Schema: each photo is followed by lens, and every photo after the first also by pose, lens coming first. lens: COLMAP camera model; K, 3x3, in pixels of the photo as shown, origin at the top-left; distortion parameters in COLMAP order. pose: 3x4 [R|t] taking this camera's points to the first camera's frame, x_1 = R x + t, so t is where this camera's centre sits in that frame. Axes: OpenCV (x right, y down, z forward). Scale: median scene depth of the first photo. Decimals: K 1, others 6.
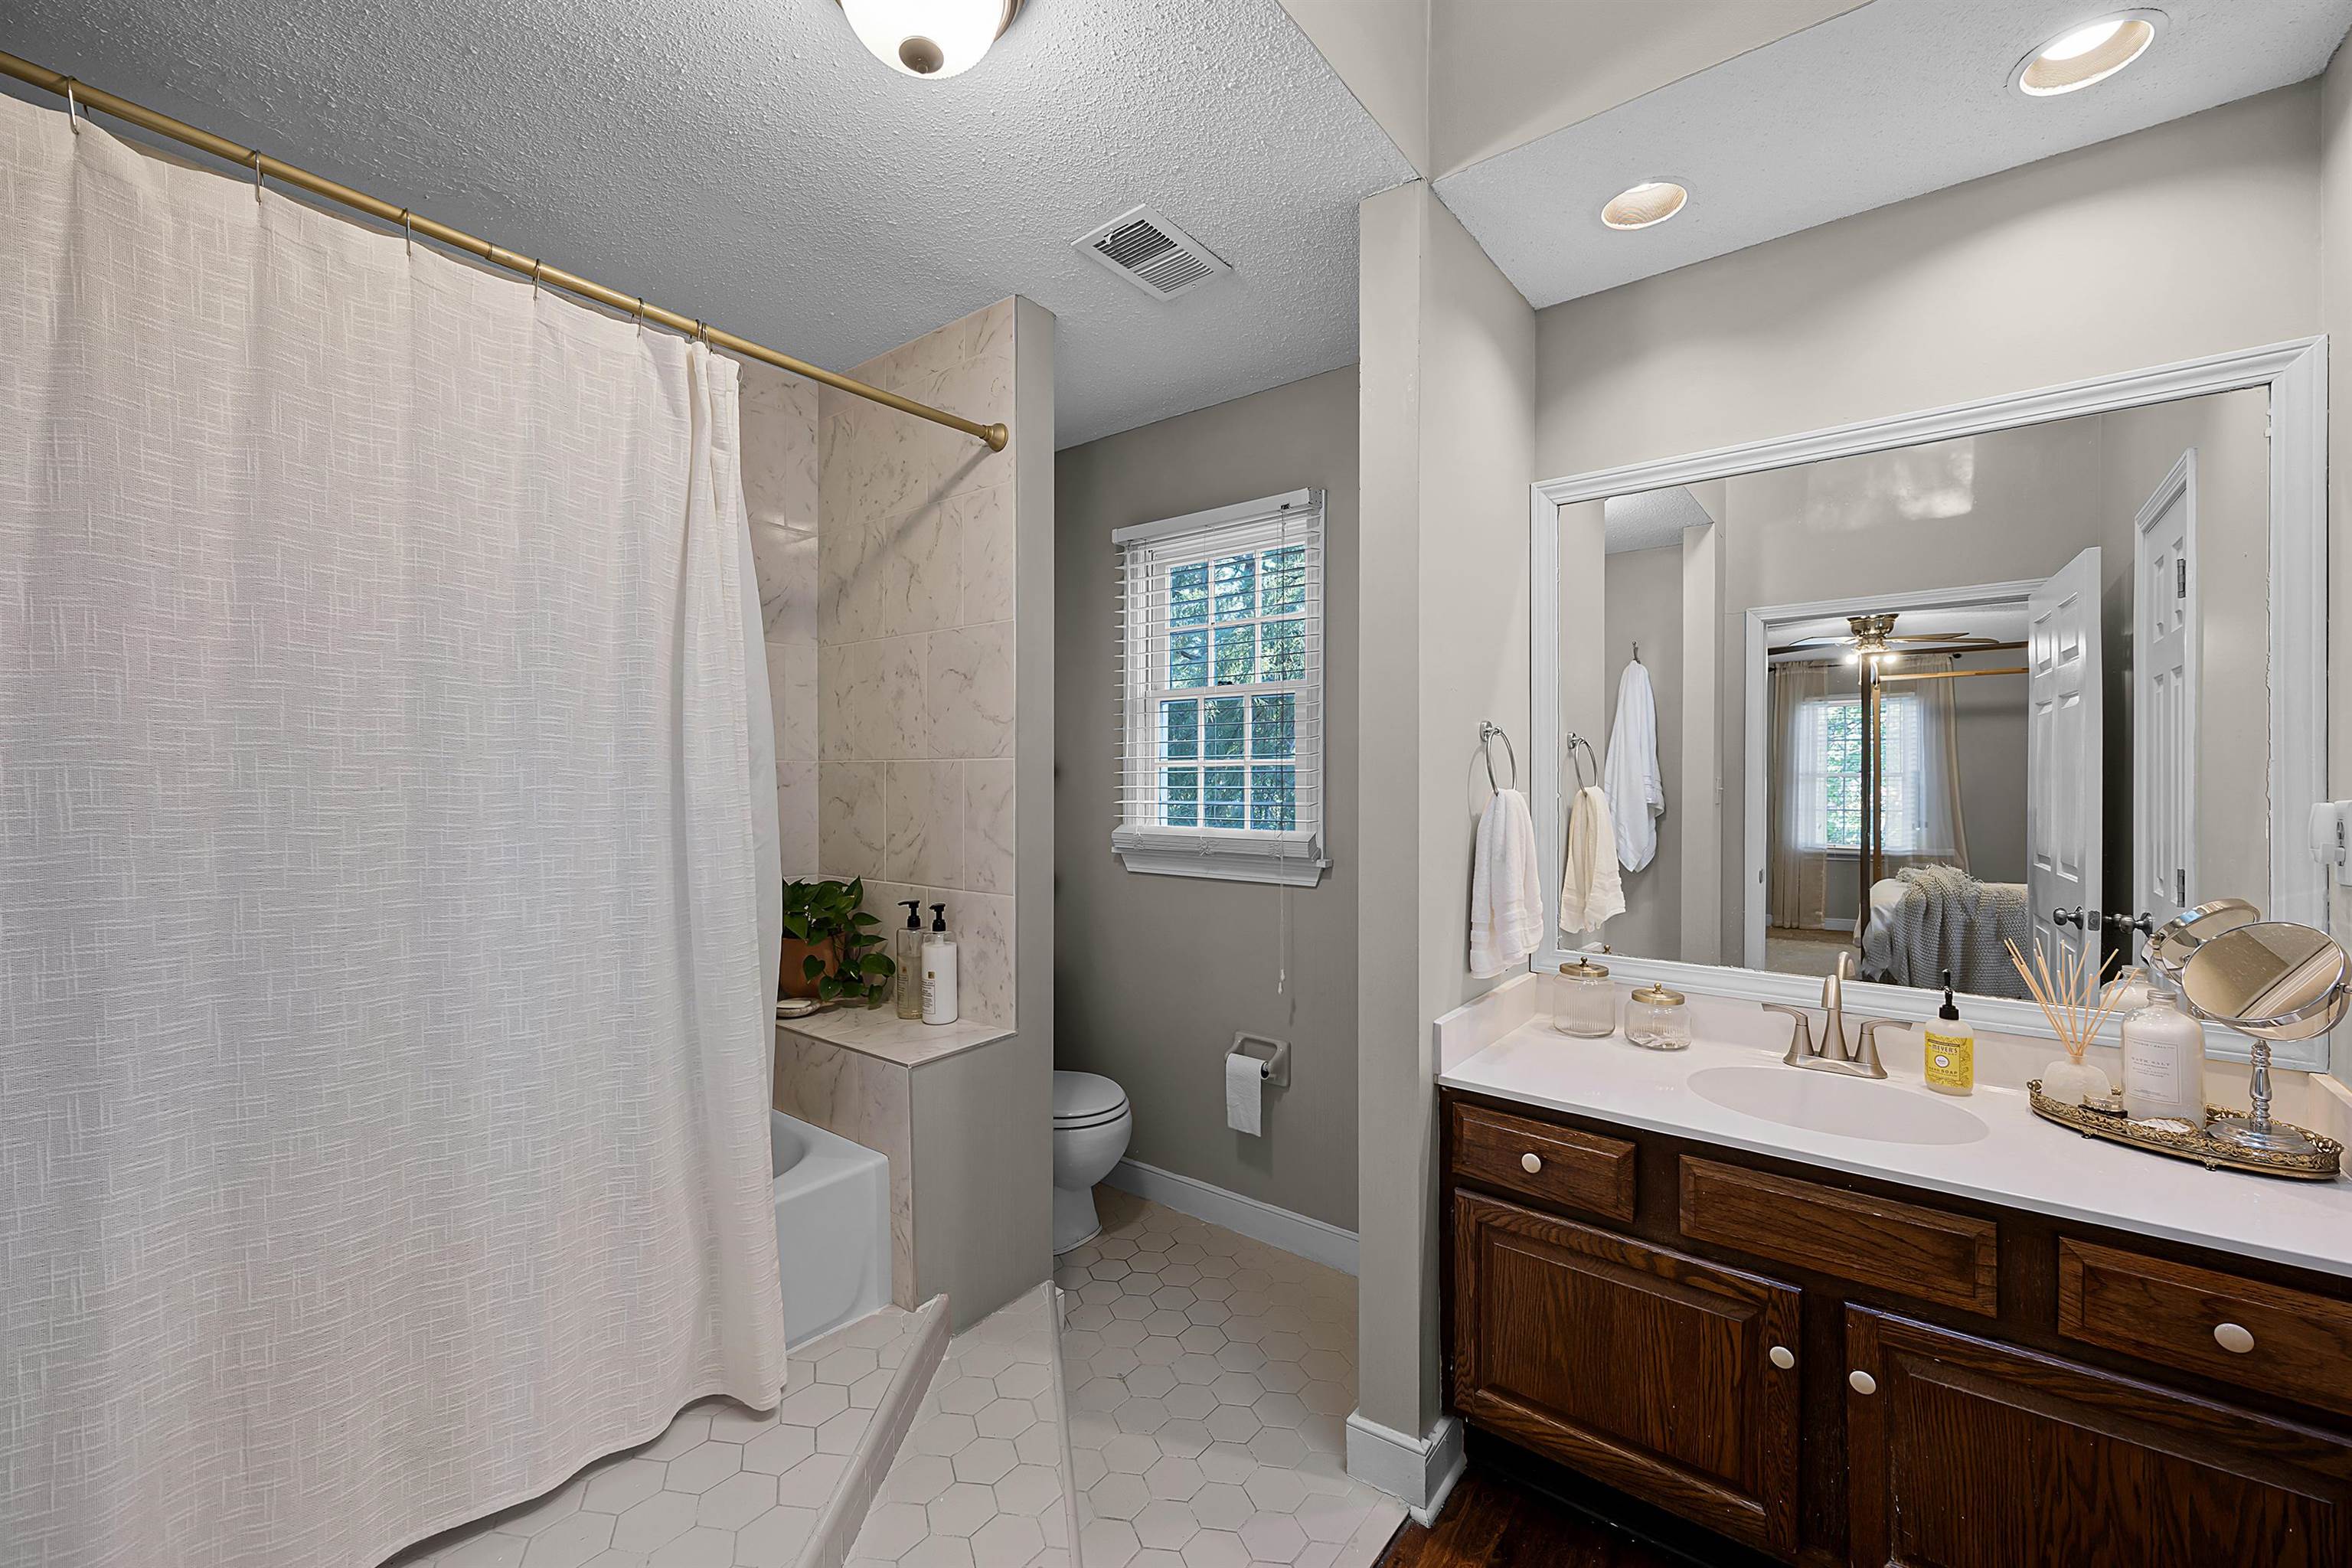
lens RADIAL K [[937.6, 0, 1177.9], [0, 937.6, 777.8], [0, 0, 1]] dist [-0.001033, 0.000142]
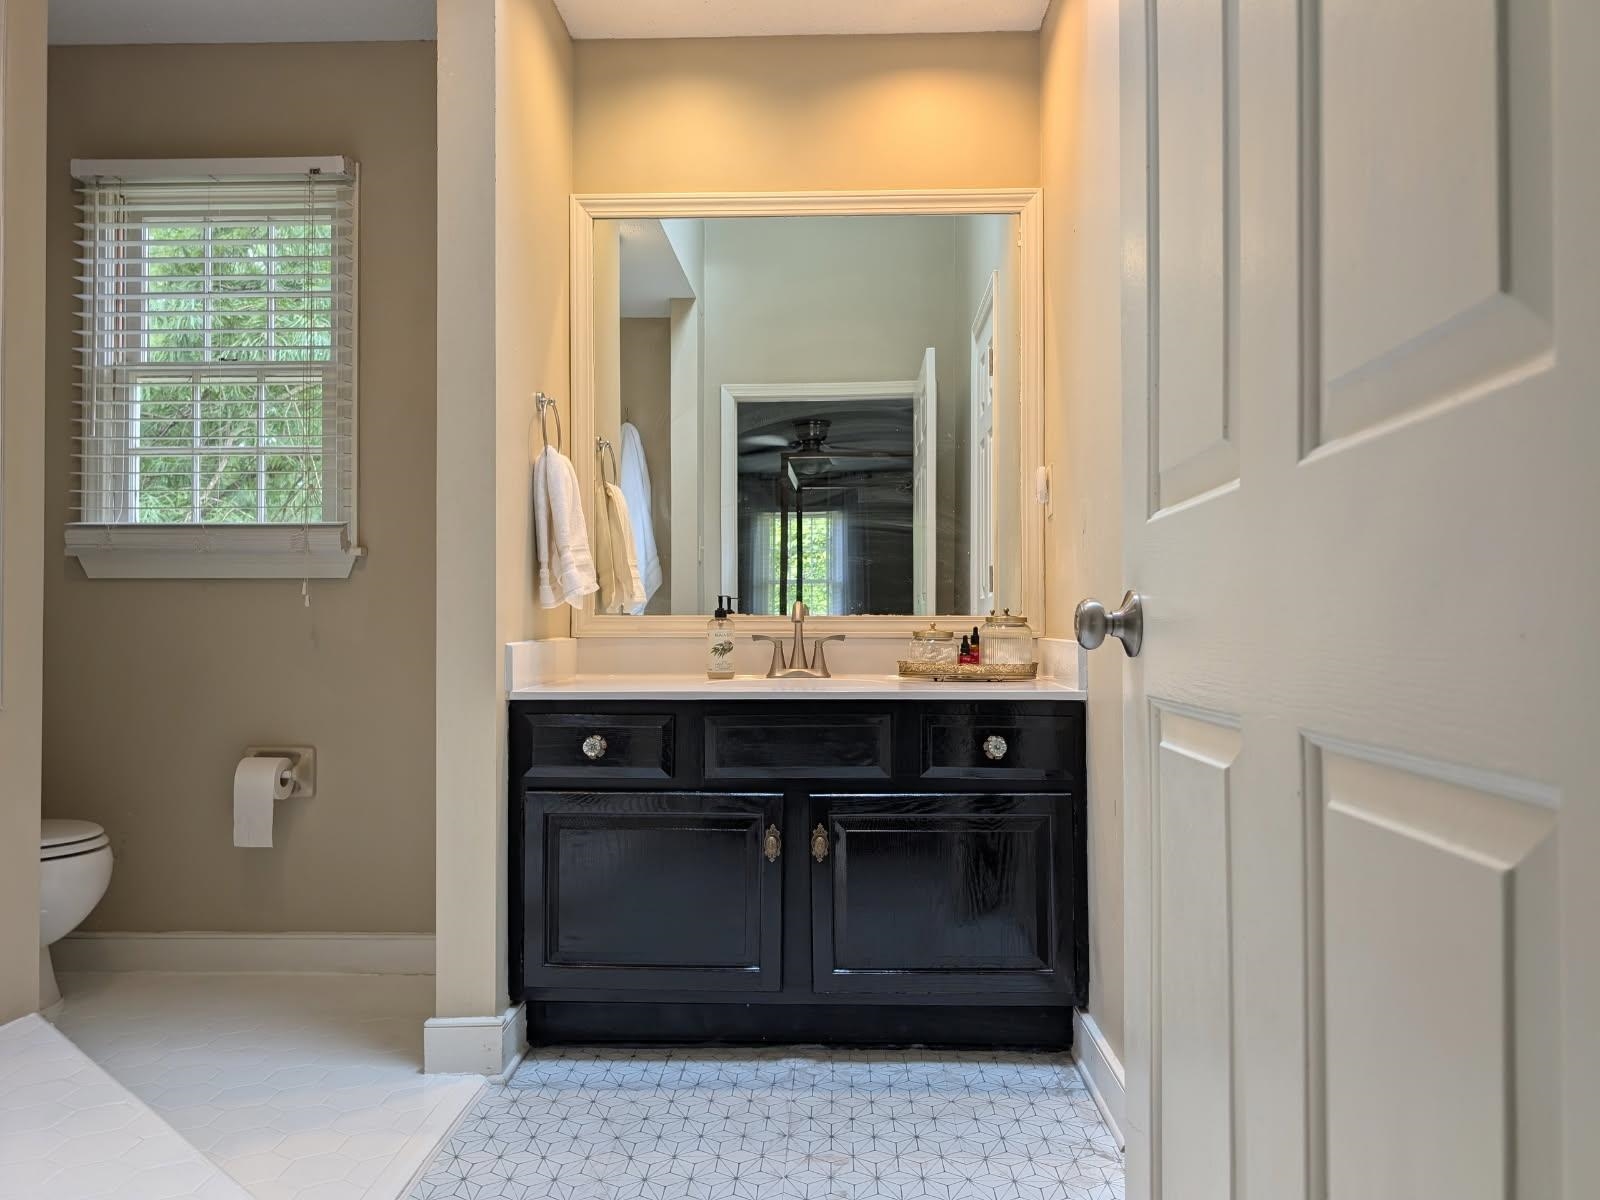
lens RADIAL K [[1140.5, 0, 807.6], [0, 1140.5, 603.8], [0, 0, 1]] dist [-0.001404, -0.000686]
pose [[0.802427, 0.009851, 0.596669, -0.216530], [0.000805, 0.999845, -0.017591, 0.211949], [-0.596750, 0.014596, 0.802295, -0.257570]]
